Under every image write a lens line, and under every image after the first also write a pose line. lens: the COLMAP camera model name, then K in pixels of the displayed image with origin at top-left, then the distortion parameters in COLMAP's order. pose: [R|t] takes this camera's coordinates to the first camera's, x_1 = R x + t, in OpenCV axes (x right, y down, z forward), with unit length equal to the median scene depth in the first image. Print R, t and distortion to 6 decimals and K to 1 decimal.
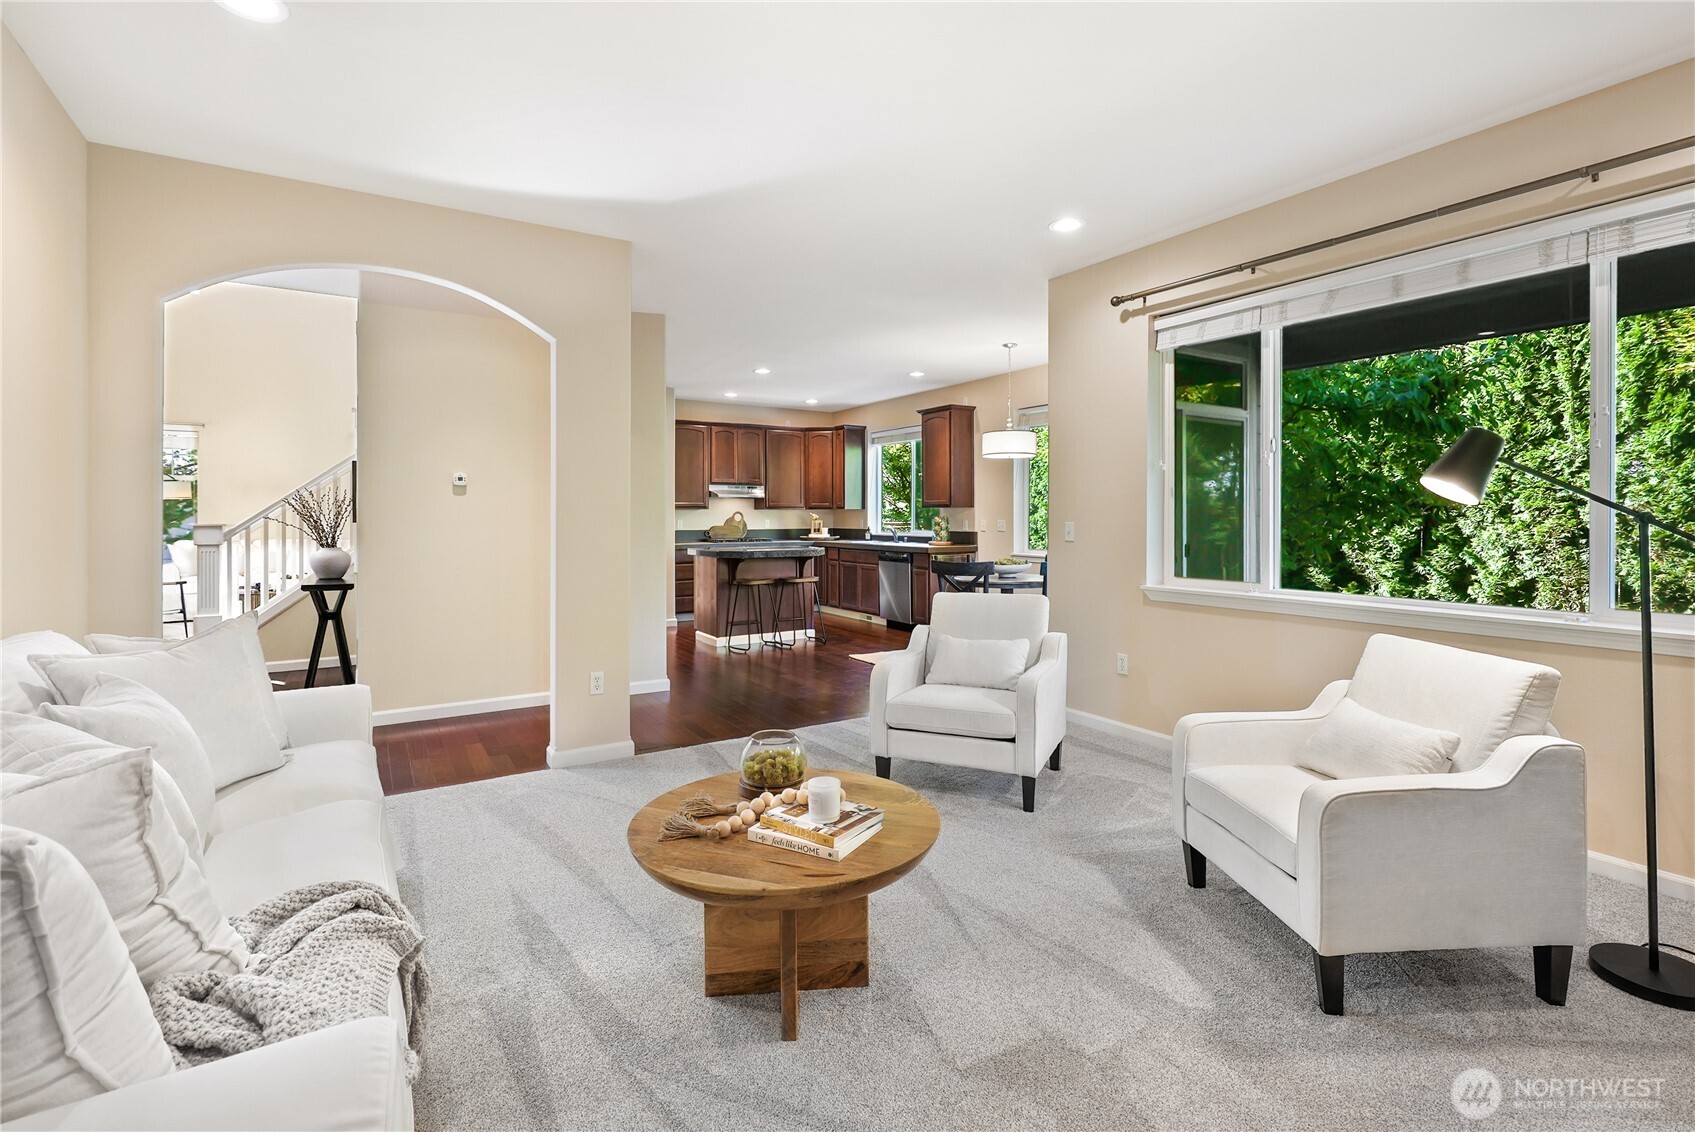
lens RADIAL K [[777.2, 0, 877.0], [0, 777.2, 492.3], [0, 0, 1]] dist [0.005261, 0.000225]
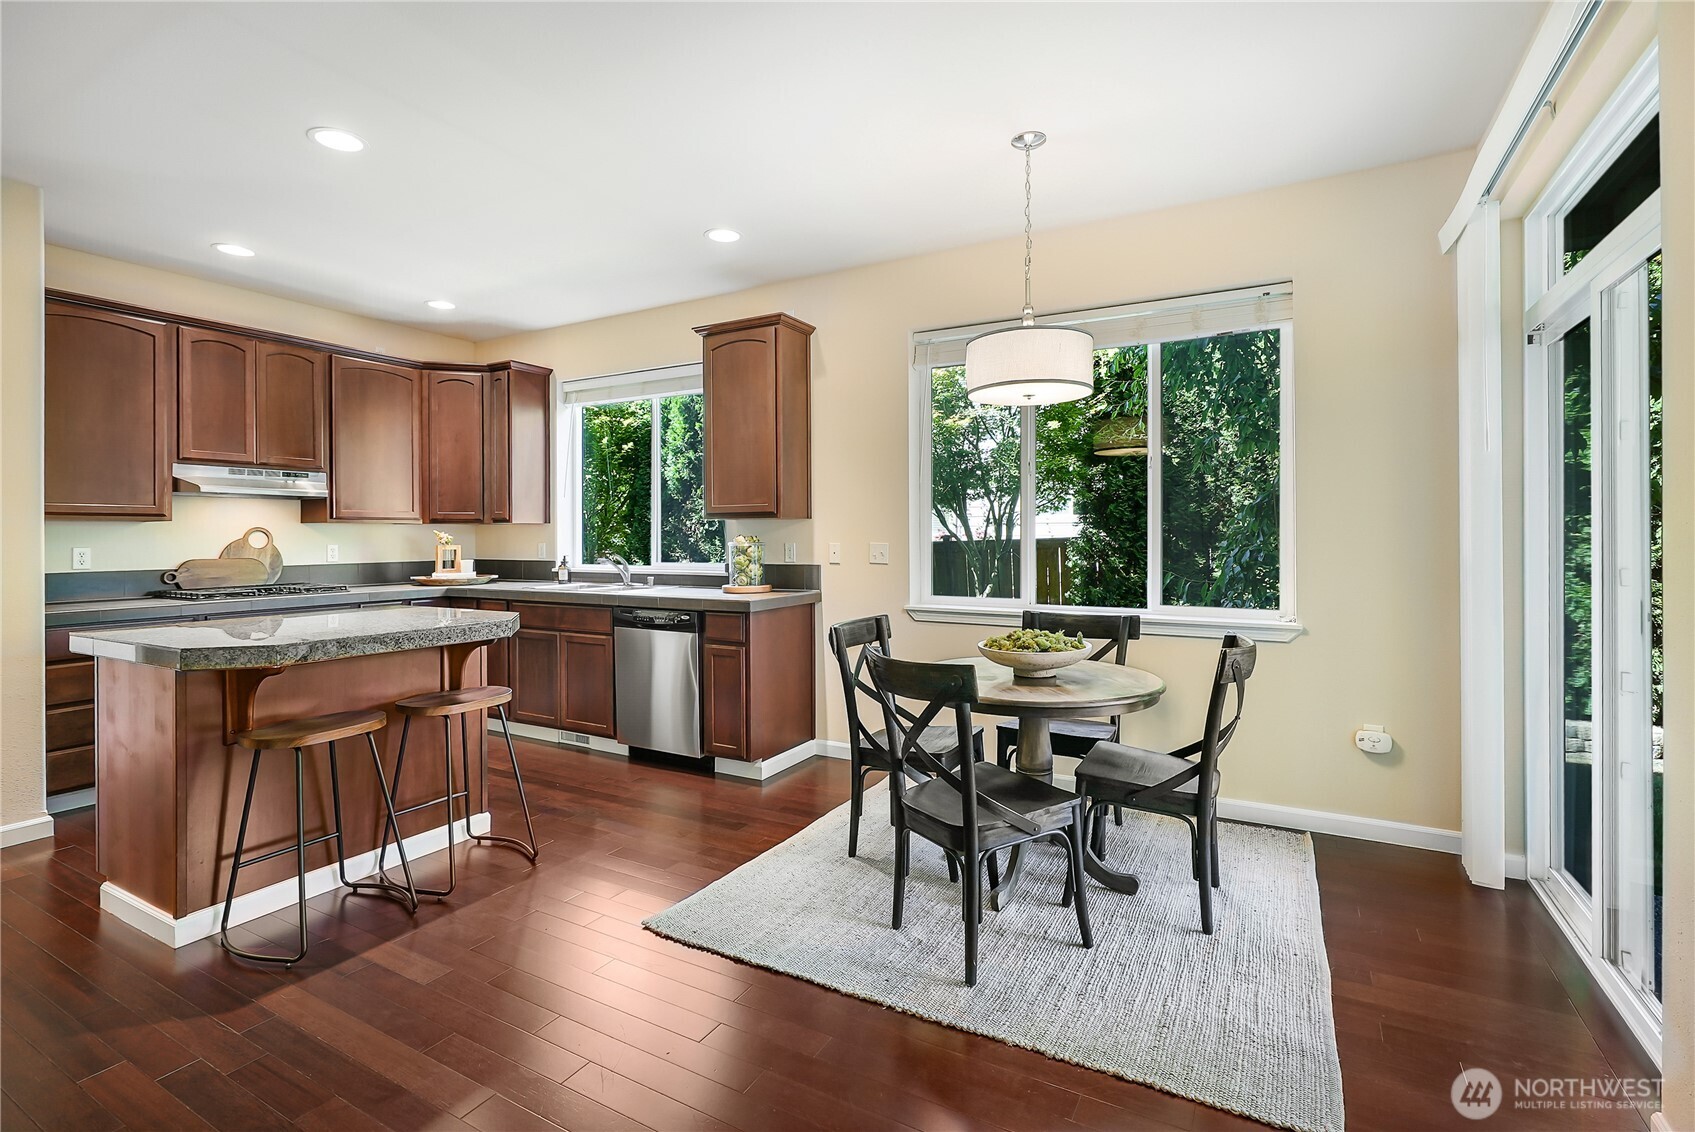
lens RADIAL K [[777.2, 0, 848.2], [0, 777.2, 530.2], [0, 0, 1]] dist [0.005261, 0.000225]
pose [[0.890359, 0.001305, 0.455257, -0.079374], [-0.010641, 0.999782, 0.017945, 0.014773], [-0.455135, -0.020821, 0.890179, 0.439285]]
